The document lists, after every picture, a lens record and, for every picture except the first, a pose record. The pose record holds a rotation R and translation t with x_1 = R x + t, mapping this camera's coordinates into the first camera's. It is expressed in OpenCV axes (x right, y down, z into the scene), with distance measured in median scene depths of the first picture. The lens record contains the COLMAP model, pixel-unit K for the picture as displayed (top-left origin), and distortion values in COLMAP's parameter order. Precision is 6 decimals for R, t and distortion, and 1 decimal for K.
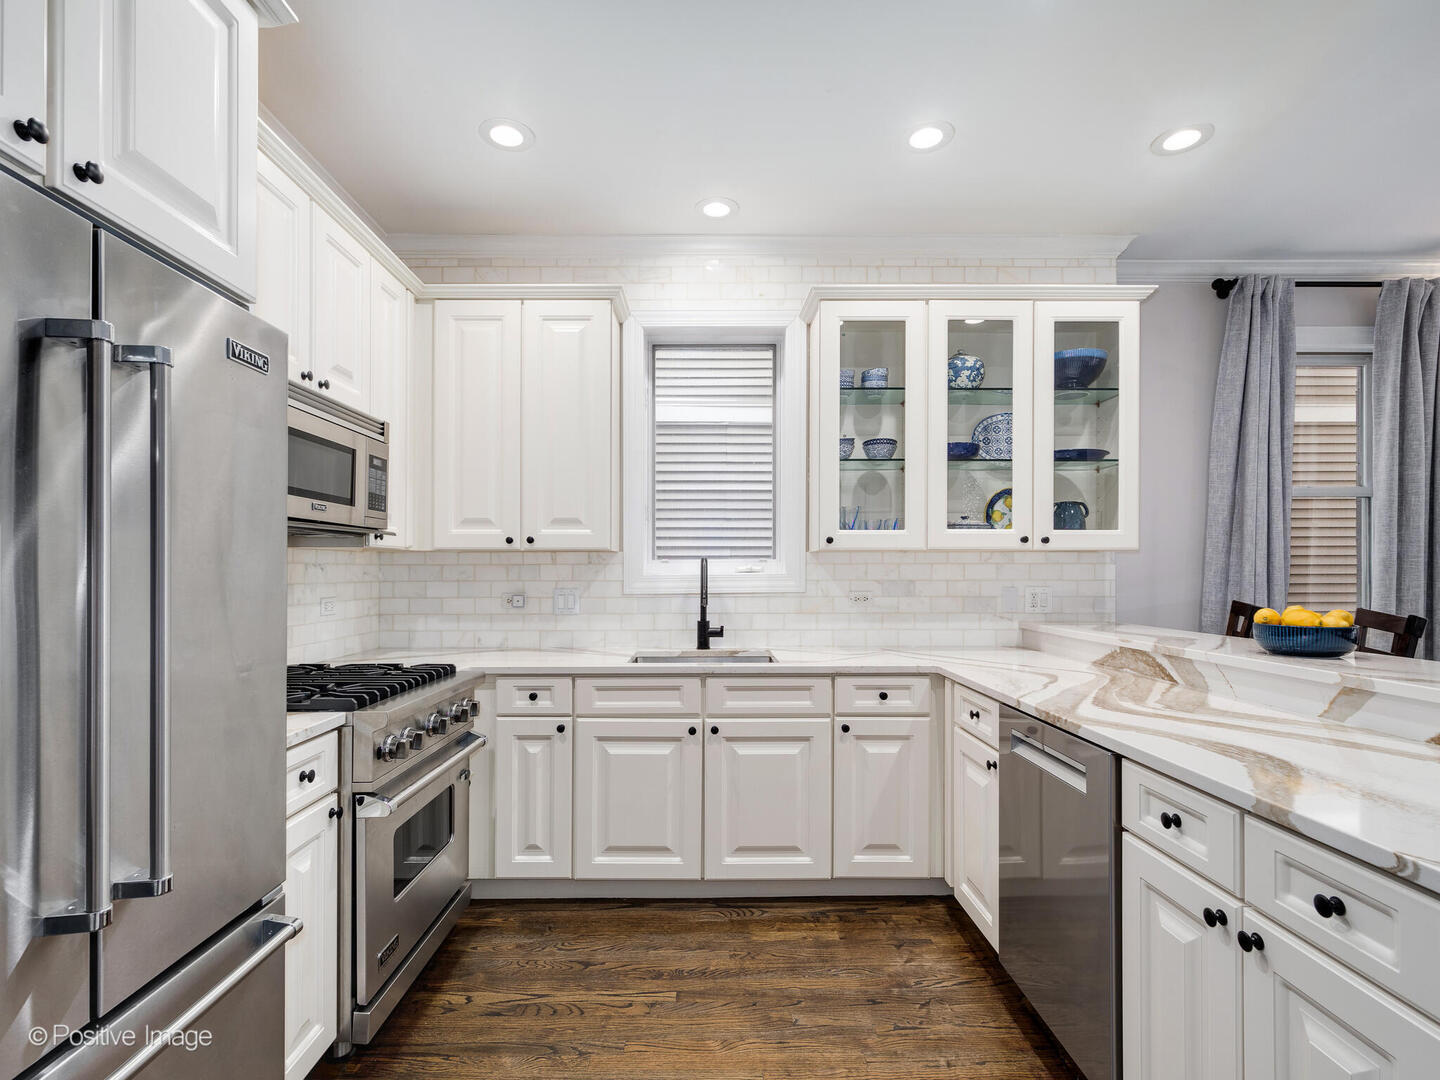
lens RADIAL K [[713.8, 0, 709.3], [0, 713.8, 569.1], [0, 0, 1]] dist [0.002262, 0.001039]
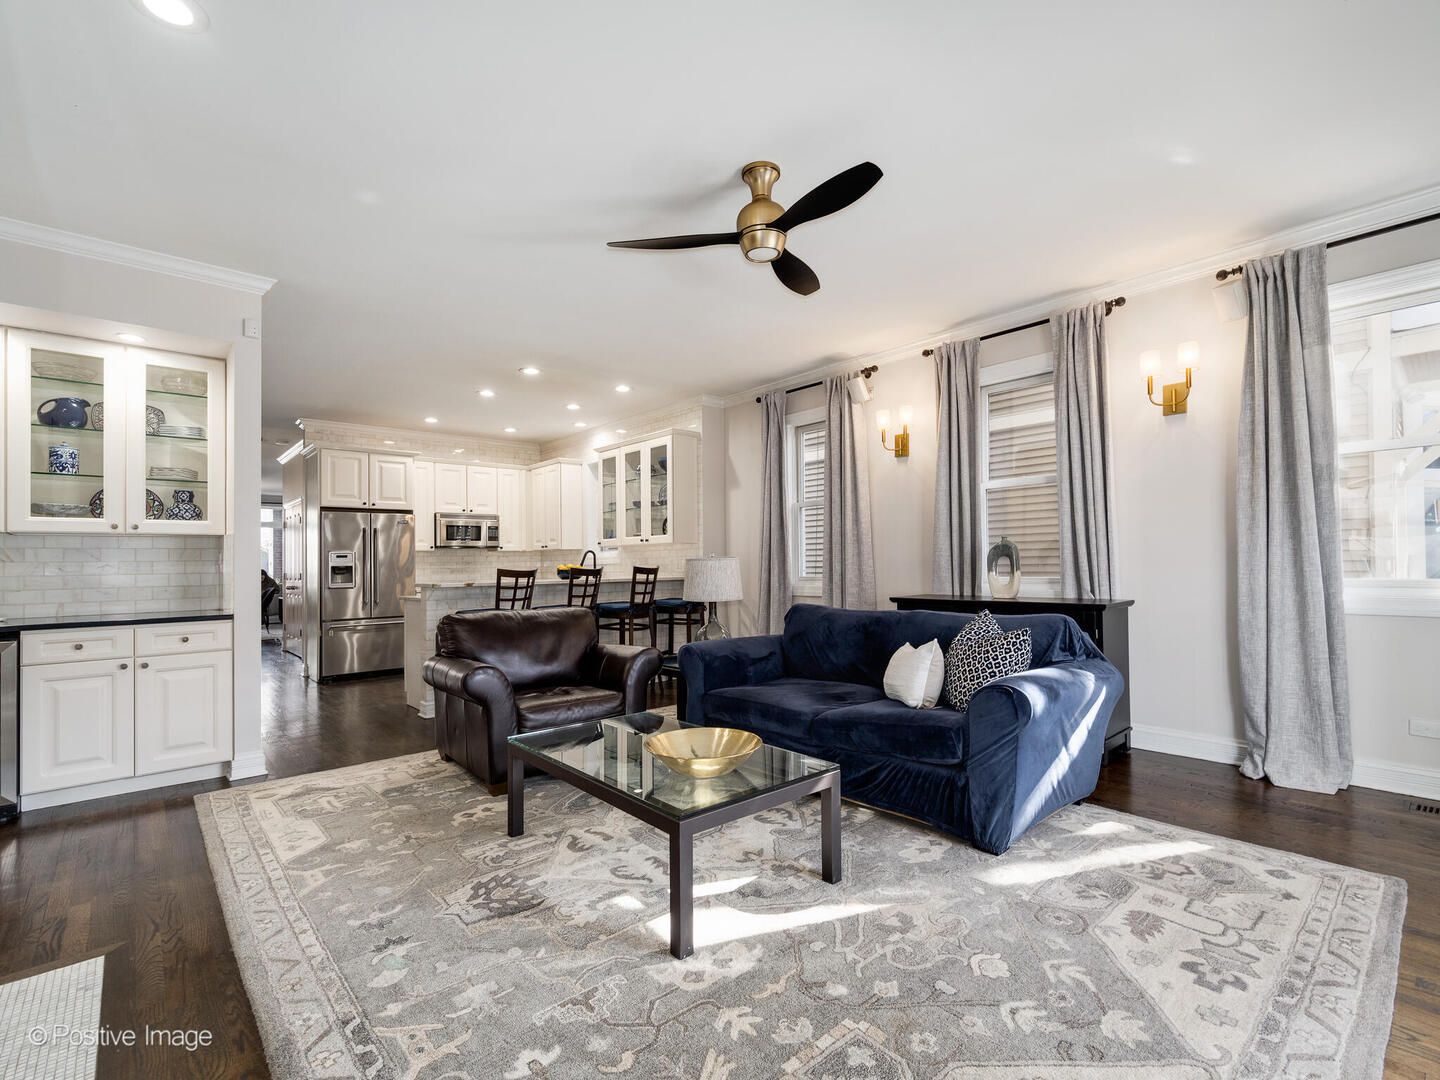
lens RADIAL K [[671.7, 0, 722.8], [0, 671.7, 550.6], [0, 0, 1]] dist [0.002303, -0.000070]
pose [[0.662362, -0.025302, -0.748756, 2.311712], [0.018198, 0.999678, -0.017683, 0.038545], [0.748963, -0.001913, 0.662610, -0.304141]]
